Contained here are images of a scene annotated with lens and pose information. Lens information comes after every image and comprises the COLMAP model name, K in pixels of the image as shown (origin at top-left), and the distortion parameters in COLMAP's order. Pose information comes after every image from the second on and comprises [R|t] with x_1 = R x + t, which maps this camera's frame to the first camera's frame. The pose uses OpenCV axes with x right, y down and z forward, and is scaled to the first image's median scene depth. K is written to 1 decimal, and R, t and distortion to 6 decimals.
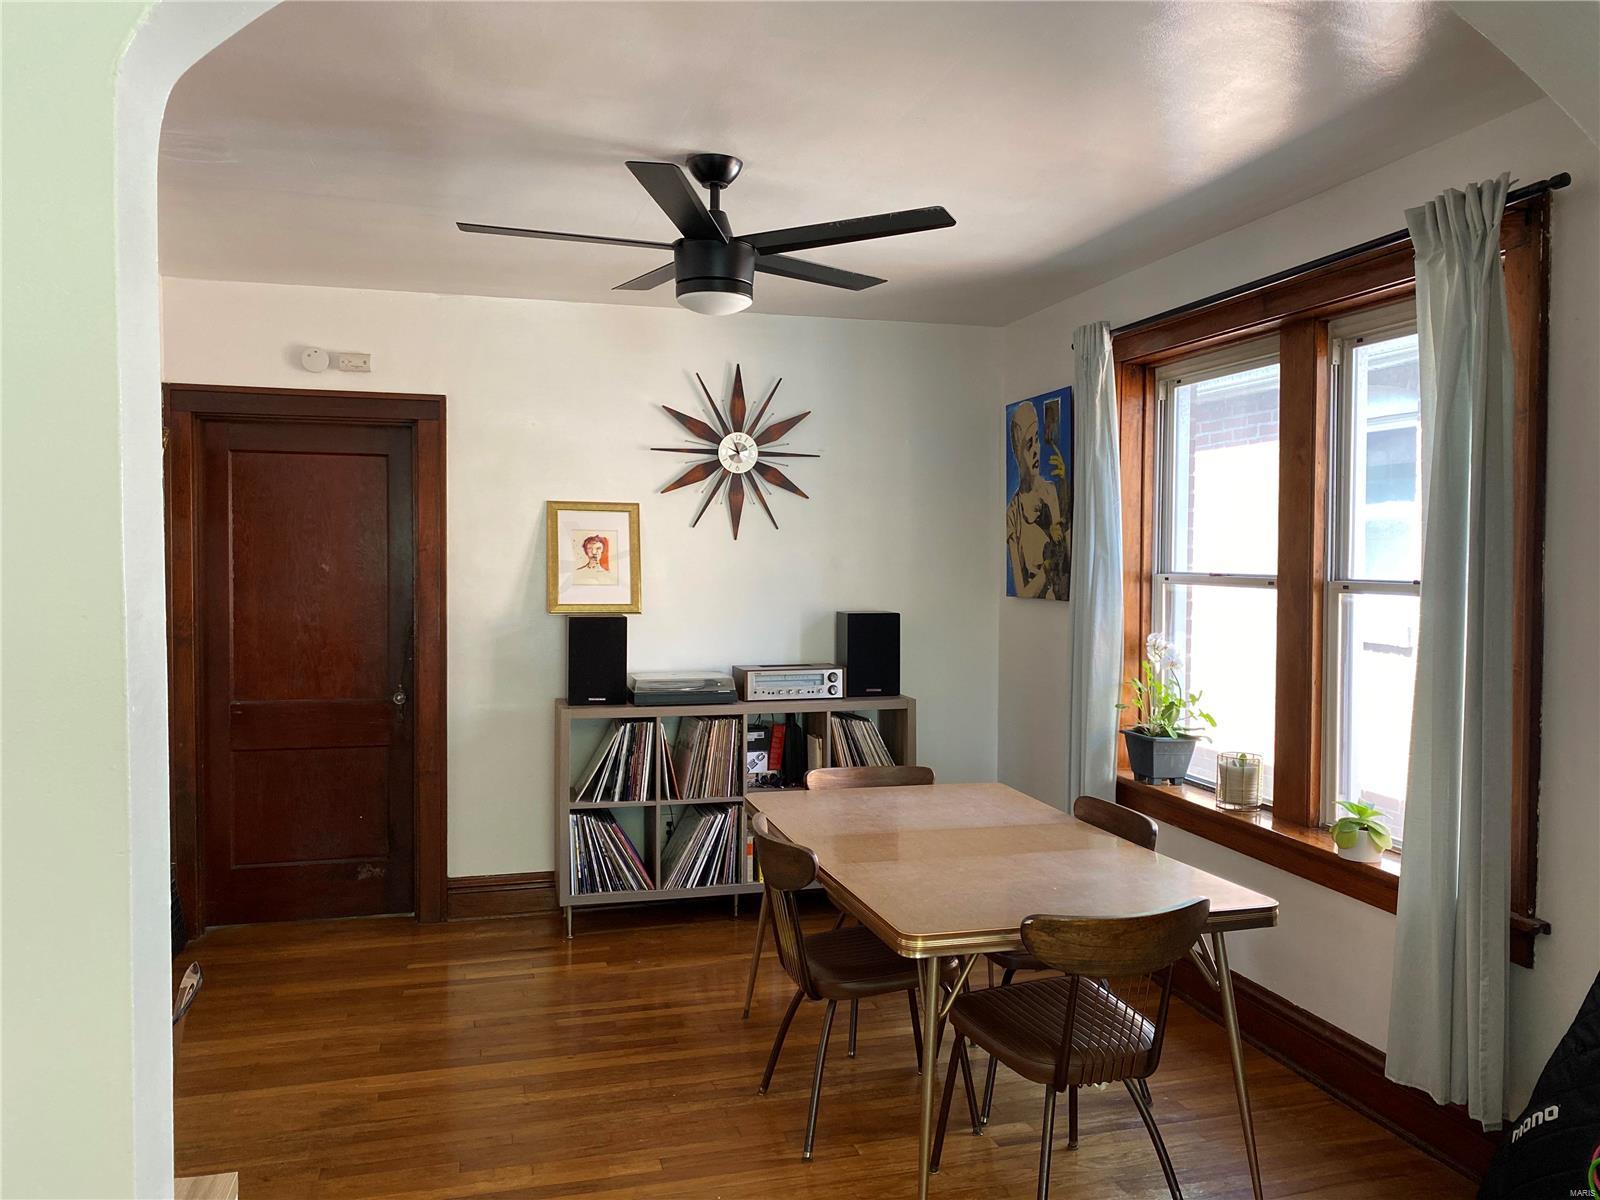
lens RADIAL K [[1200.2, 0, 813.6], [0, 1200.2, 602.5], [0, 0, 1]] dist [0.100613, -0.000563]
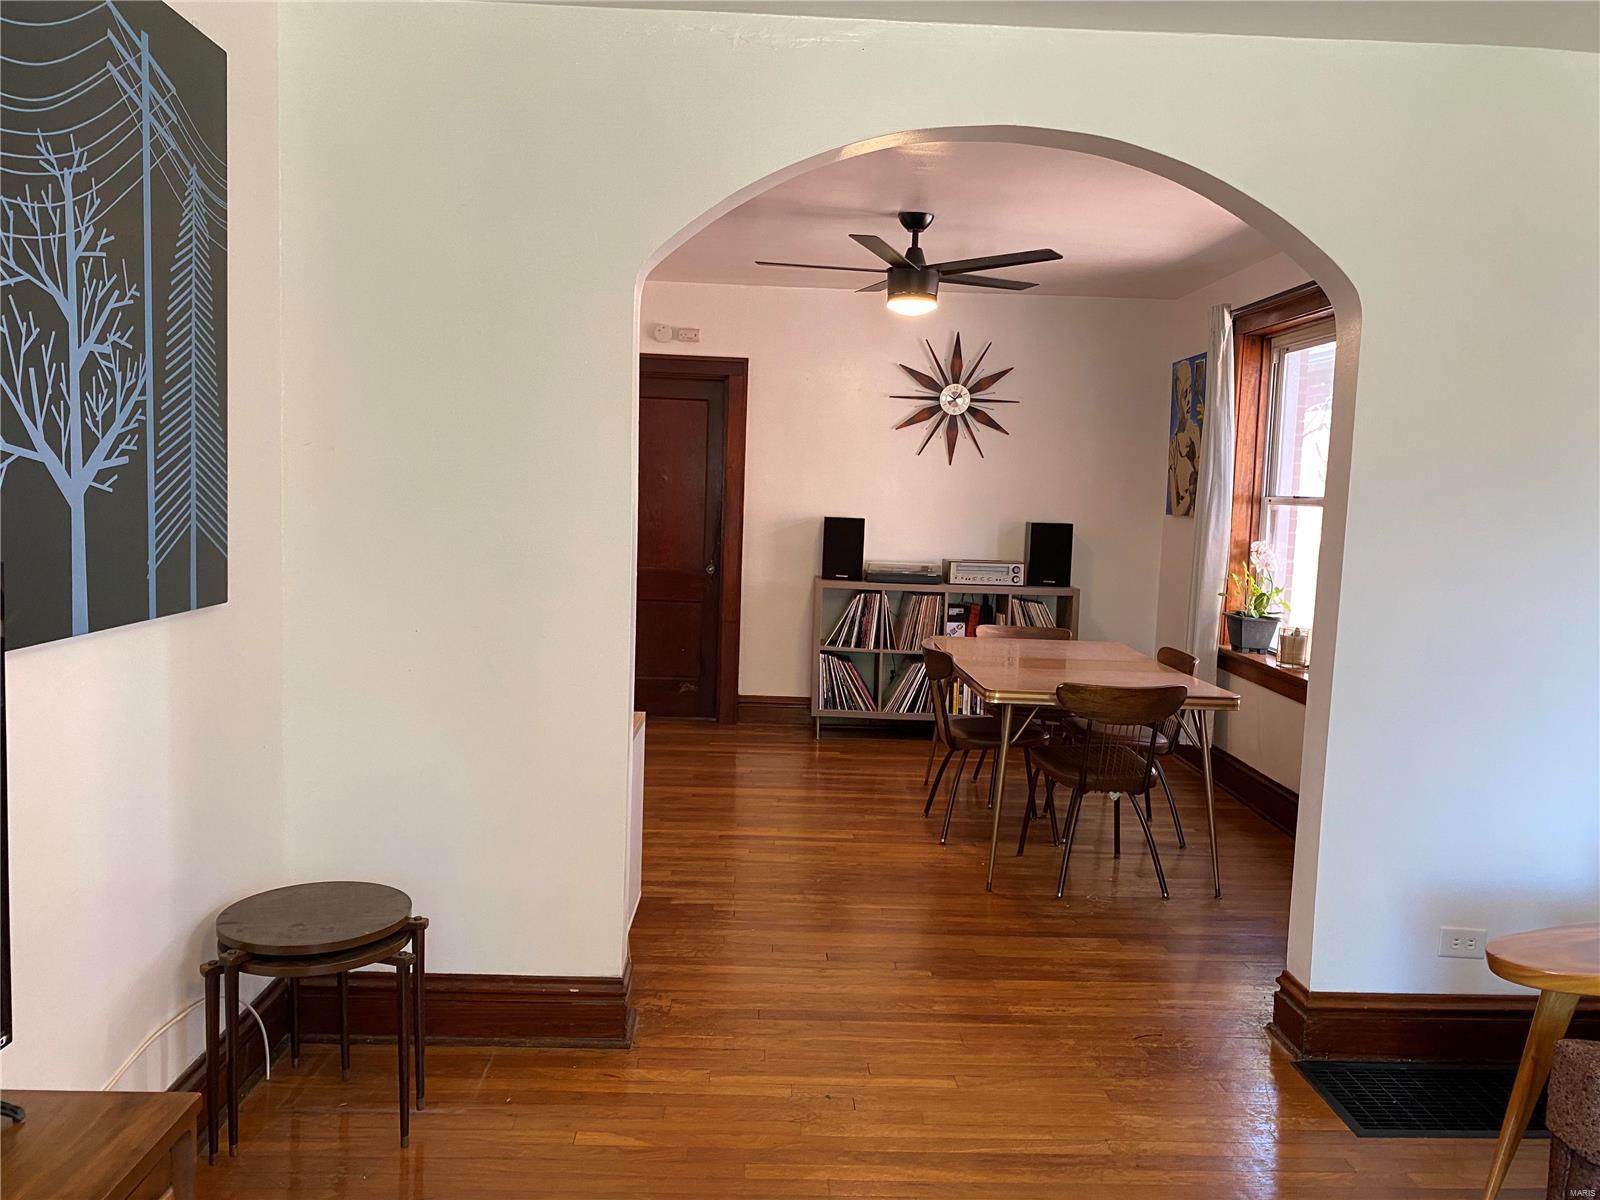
lens RADIAL K [[1214.3, 0, 793.8], [0, 1214.3, 596.6], [0, 0, 1]] dist [0.051123, -0.062093]
pose [[0.968097, 0.048169, -0.245904, 0.113123], [-0.035574, 0.997830, 0.055407, 0.026469], [0.248039, -0.044891, 0.967709, -0.379342]]
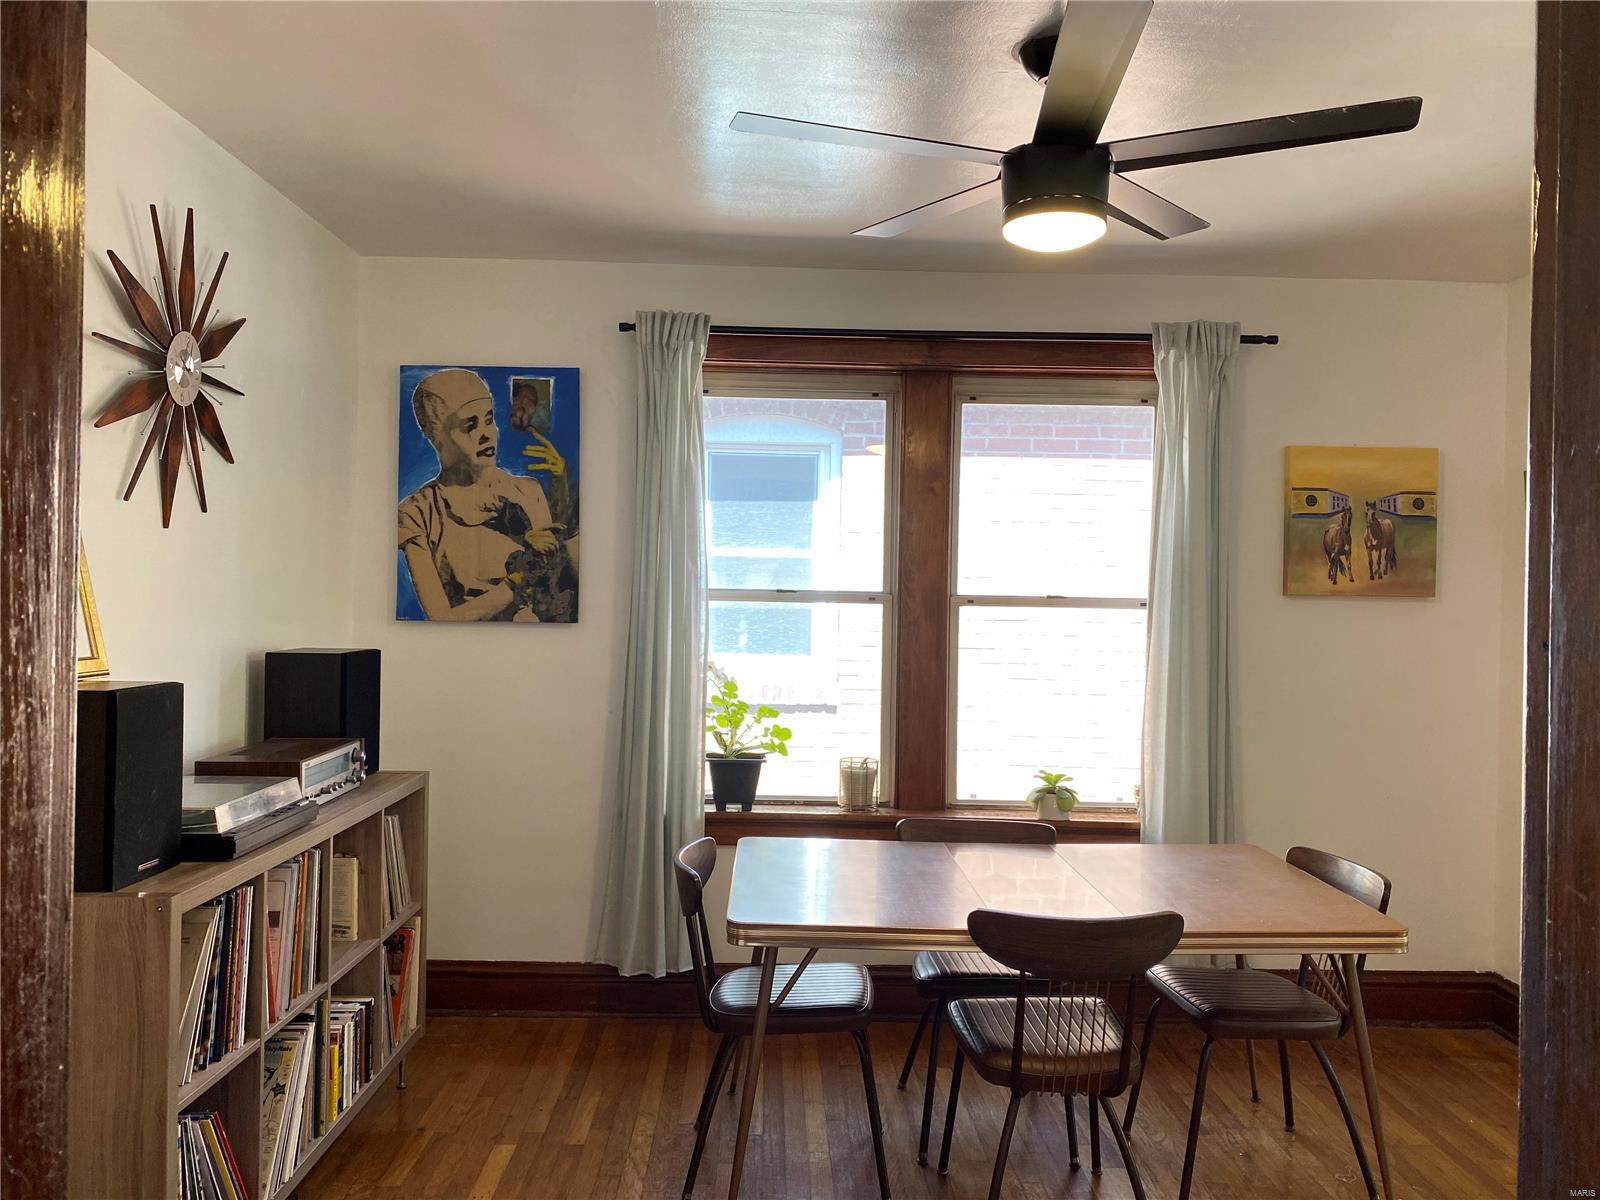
lens RADIAL K [[1214.3, 0, 793.8], [0, 1214.3, 596.6], [0, 0, 1]] dist [0.051123, -0.062093]
pose [[0.265947, -0.006264, 0.963967, -0.563108], [0.023010, 0.999735, 0.000149, -0.015878], [-0.963713, 0.022141, 0.266021, 0.625732]]
